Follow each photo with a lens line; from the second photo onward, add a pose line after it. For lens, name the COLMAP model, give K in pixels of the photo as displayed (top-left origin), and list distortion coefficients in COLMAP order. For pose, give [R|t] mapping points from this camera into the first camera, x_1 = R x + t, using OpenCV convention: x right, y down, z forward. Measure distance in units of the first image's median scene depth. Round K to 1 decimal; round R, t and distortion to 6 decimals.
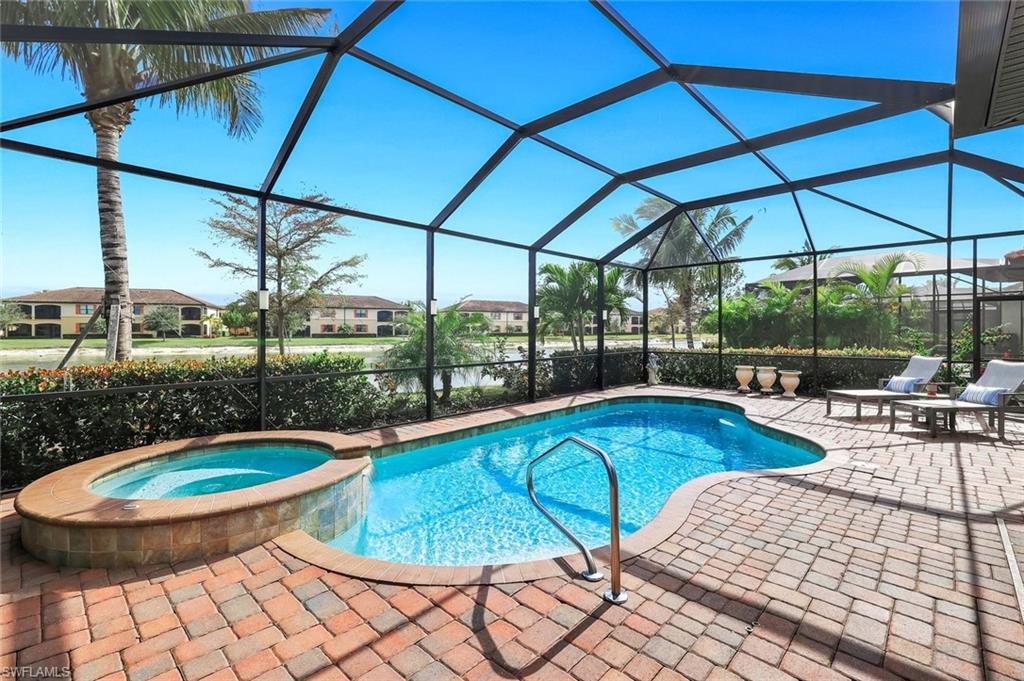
lens RADIAL K [[457.3, 0, 508.1], [0, 457.3, 335.7], [0, 0, 1]] dist [0.002194, 0.000219]
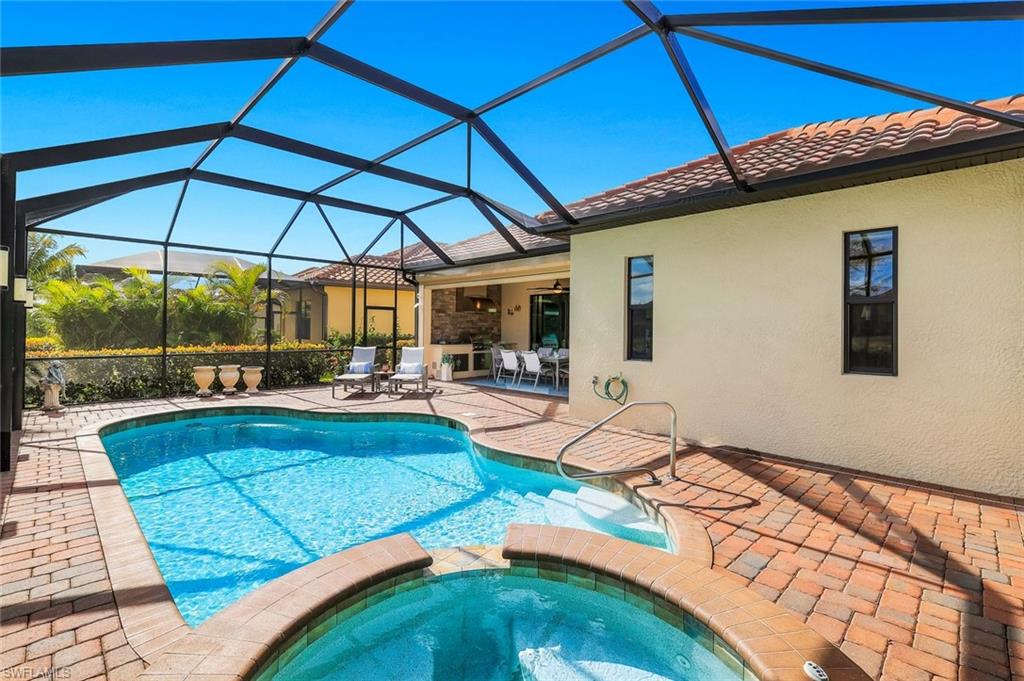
lens RADIAL K [[470.7, 0, 513.9], [0, 470.7, 334.7], [0, 0, 1]] dist [0.003578, 0.000418]
pose [[0.008064, -0.011062, 0.999906, -1.474902], [0.001704, 0.999938, 0.011049, -0.020341], [-0.999966, 0.001615, 0.008082, 1.455105]]
